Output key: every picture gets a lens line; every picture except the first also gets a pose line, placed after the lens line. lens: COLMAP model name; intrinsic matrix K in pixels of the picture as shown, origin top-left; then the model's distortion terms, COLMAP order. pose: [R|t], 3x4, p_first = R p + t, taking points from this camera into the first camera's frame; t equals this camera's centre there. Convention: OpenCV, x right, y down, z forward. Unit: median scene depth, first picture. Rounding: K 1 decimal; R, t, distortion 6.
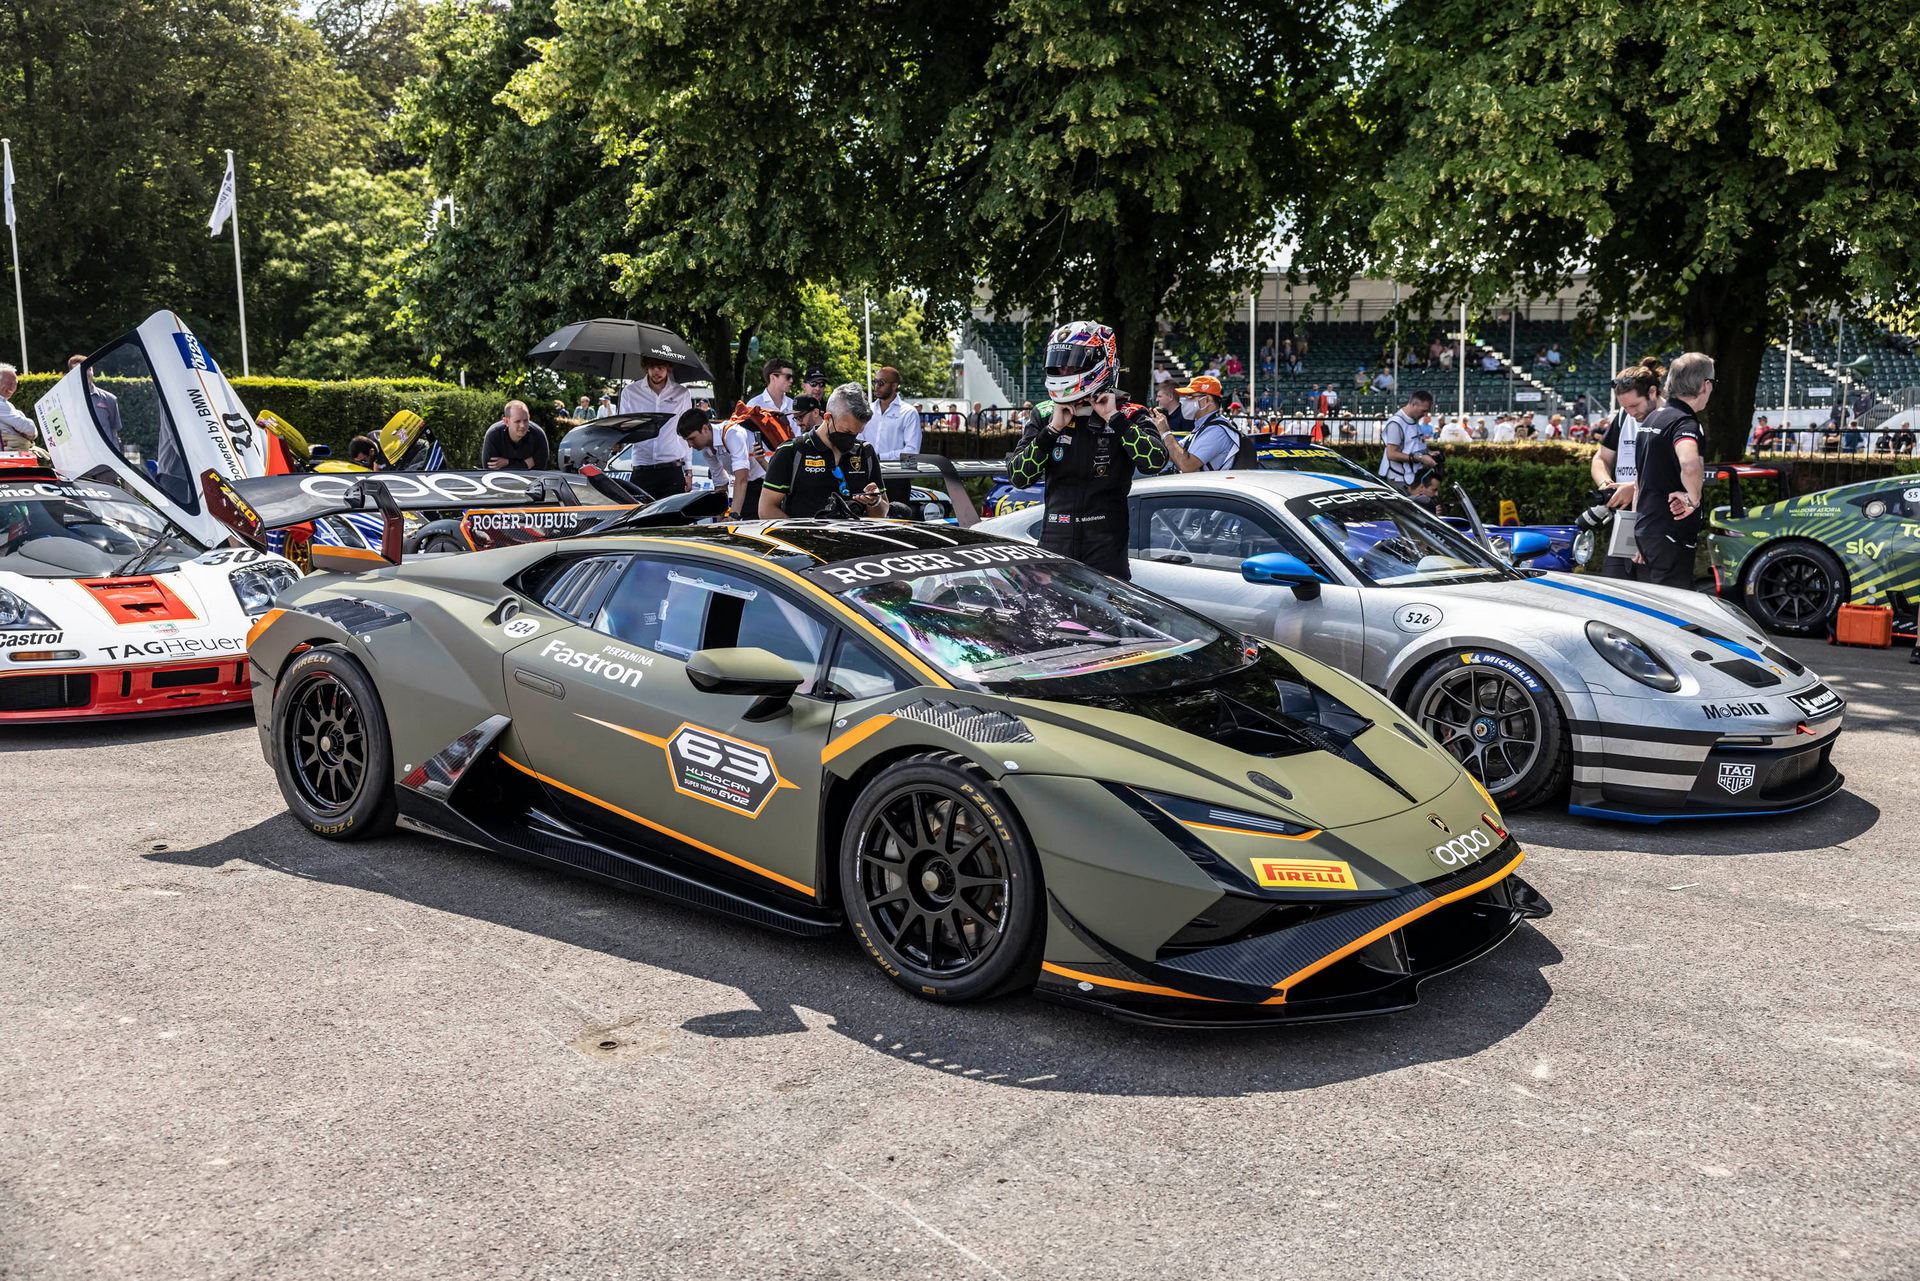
lens RADIAL K [[2830.9, 0, 960.0], [0, 2830.9, 640.5], [0, 0, 1]] dist [0.026541, 0.048156]
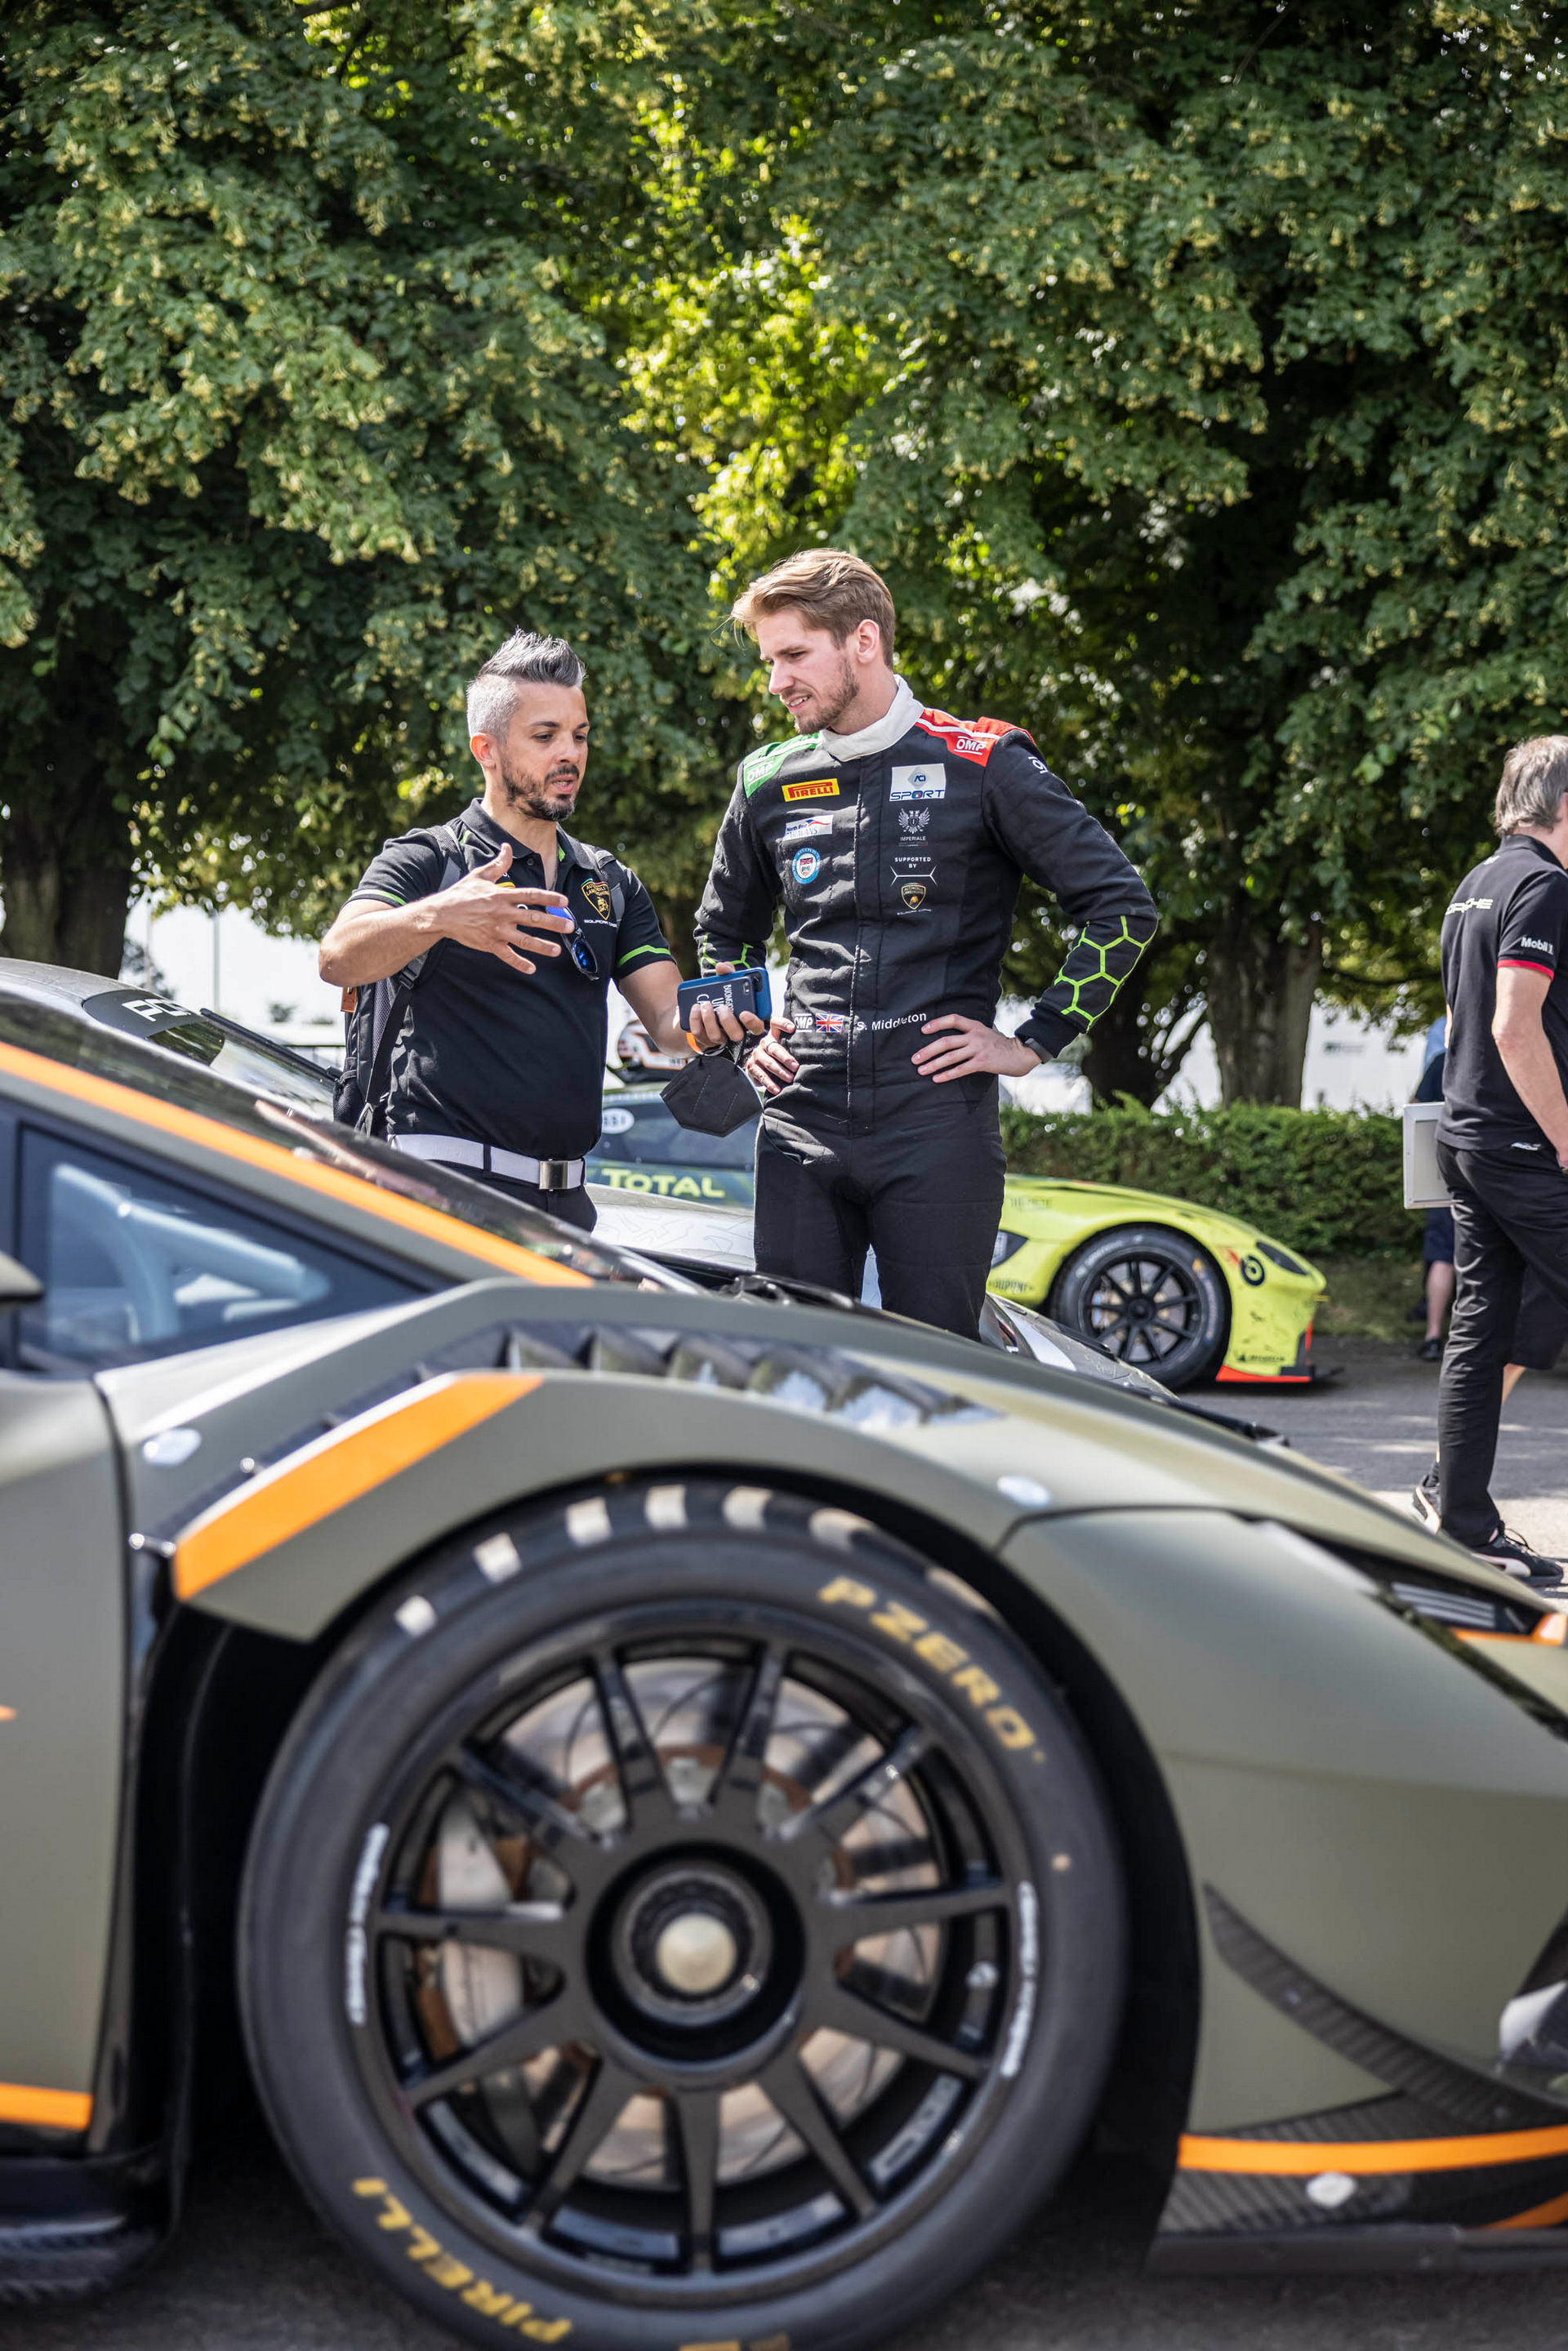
lens RADIAL K [[3466.5, 0, 784.0], [0, 3466.5, 1175.5], [0, 0, 1]] dist [0.026541, 0.048156]
pose [[0.611400, 0.015029, 0.791179, -0.191253], [0.100844, 0.990188, -0.096738, 0.029685], [-0.784870, 0.138931, 0.603885, 0.535091]]
